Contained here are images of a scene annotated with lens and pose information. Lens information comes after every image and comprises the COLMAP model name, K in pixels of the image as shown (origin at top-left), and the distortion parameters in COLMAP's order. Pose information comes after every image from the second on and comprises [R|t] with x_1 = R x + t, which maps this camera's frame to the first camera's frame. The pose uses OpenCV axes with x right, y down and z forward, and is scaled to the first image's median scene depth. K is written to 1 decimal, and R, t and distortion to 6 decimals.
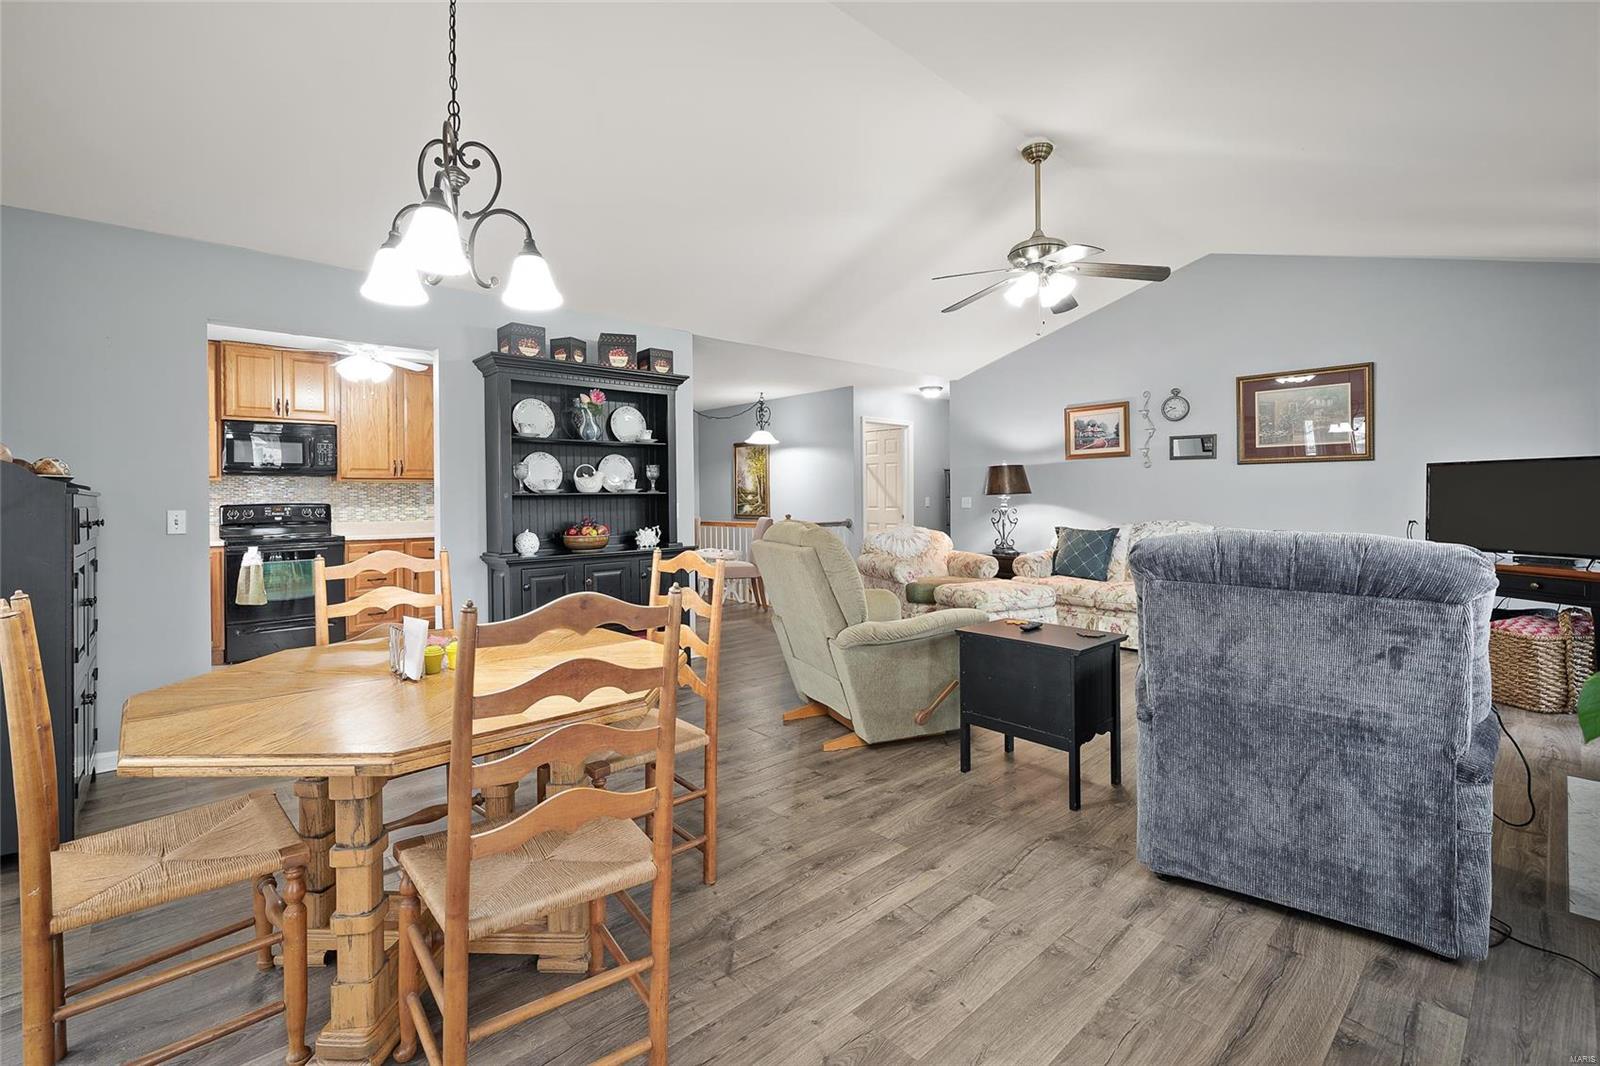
lens RADIAL K [[704.4, 0, 782.0], [0, 704.4, 498.1], [0, 0, 1]] dist [-0.001485, -0.000263]
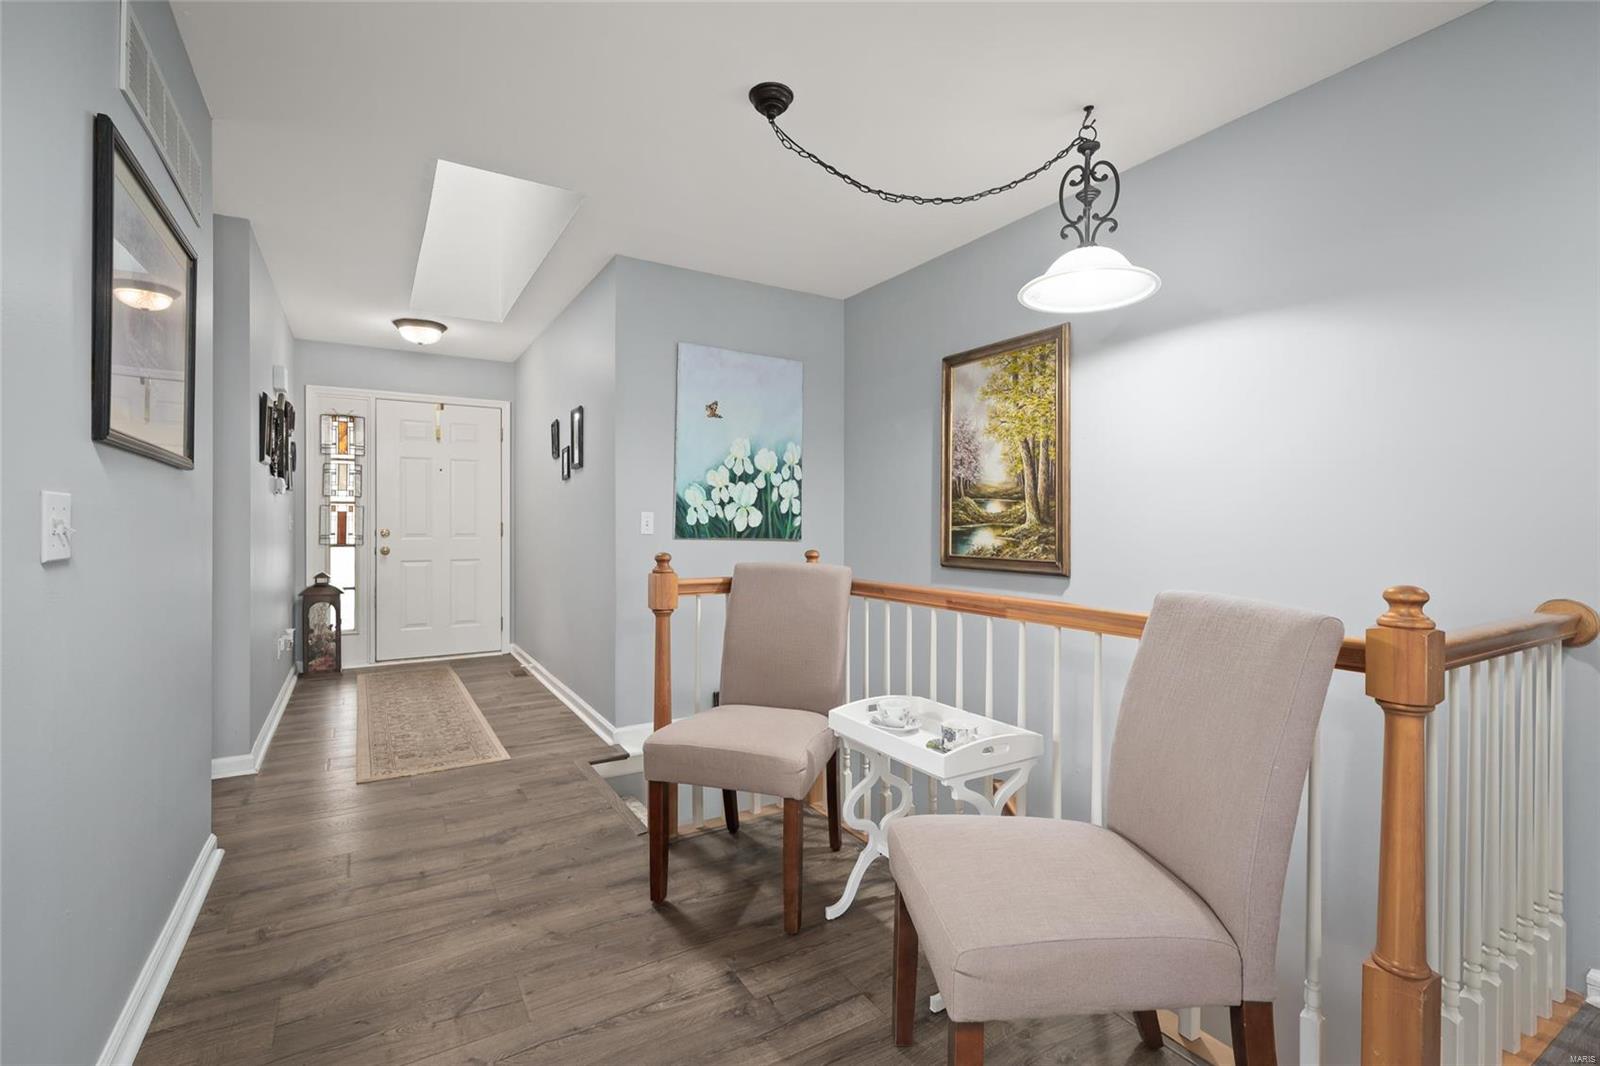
lens RADIAL K [[700.8, 0, 769.8], [0, 700.8, 531.0], [0, 0, 1]] dist [-0.006095, -0.000259]
pose [[0.976718, 0.017291, -0.213827, -0.126532], [-0.015208, 0.999820, 0.011384, 0.013211], [0.213986, -0.007867, 0.976805, 1.035990]]
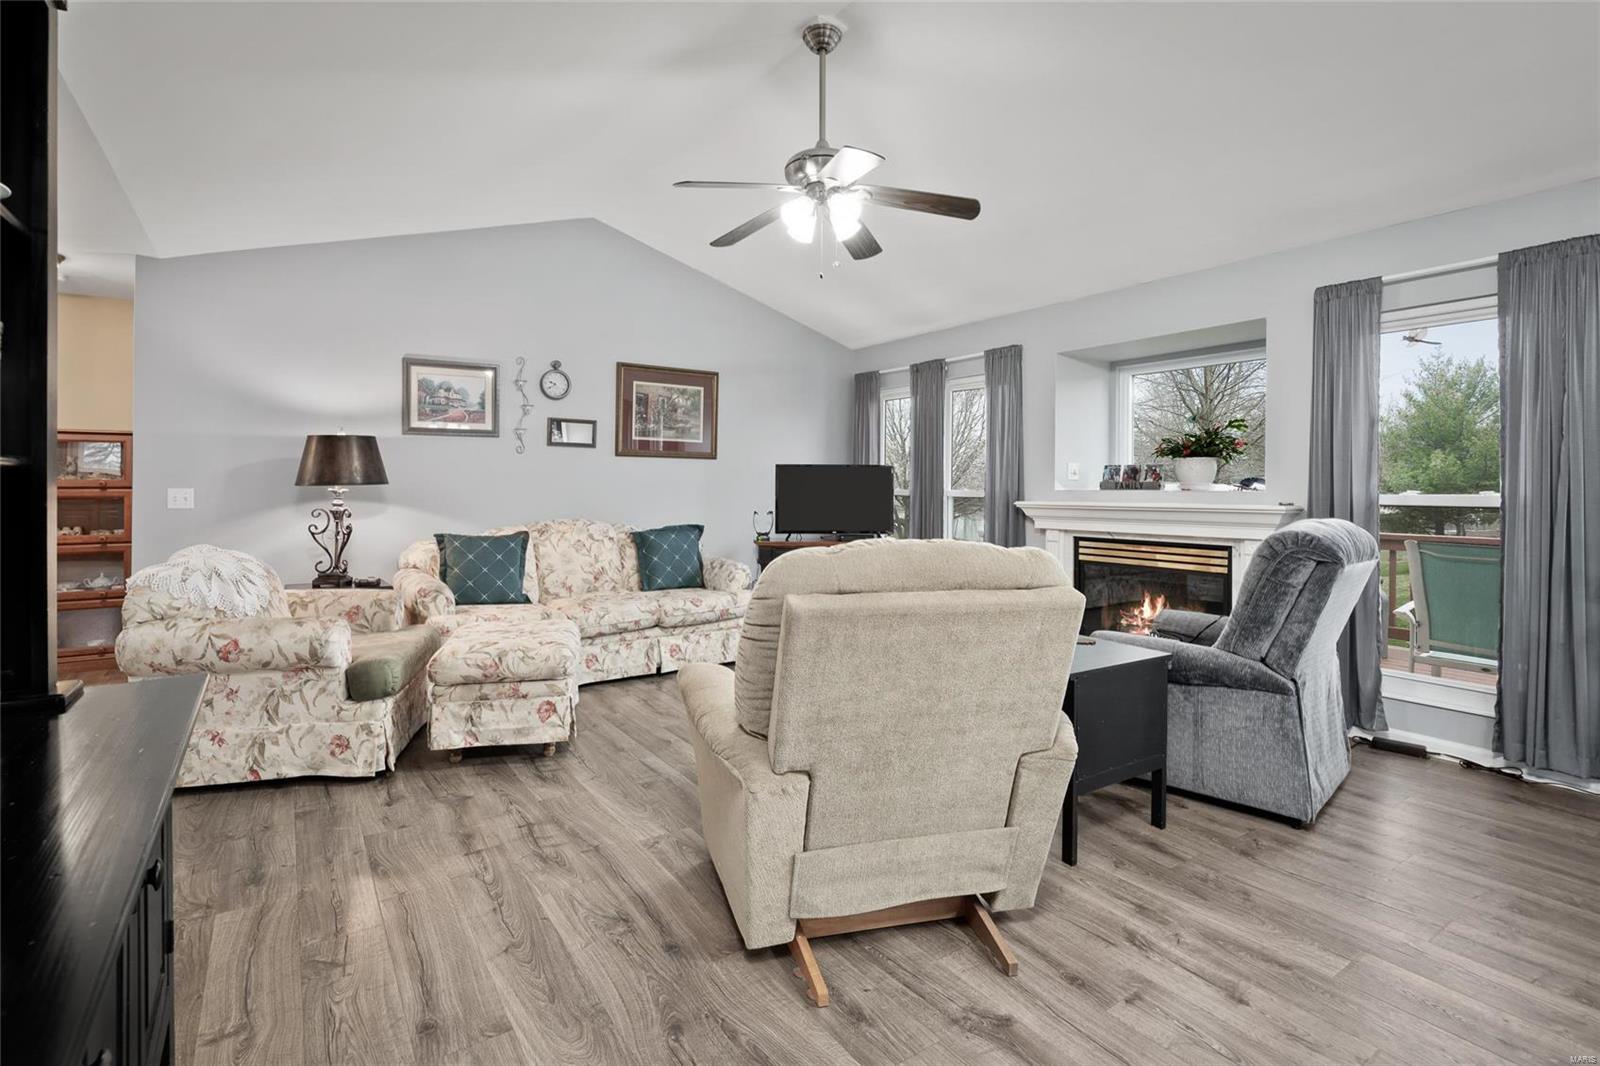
lens RADIAL K [[755.6, 0, 795.4], [0, 755.6, 482.7], [0, 0, 1]] dist [-0.000654, -0.000345]
pose [[0.140317, 0.014084, 0.990006, -0.297040], [-0.004195, 0.999898, -0.013630, 0.000190], [-0.990098, -0.002241, 0.140362, 0.611647]]
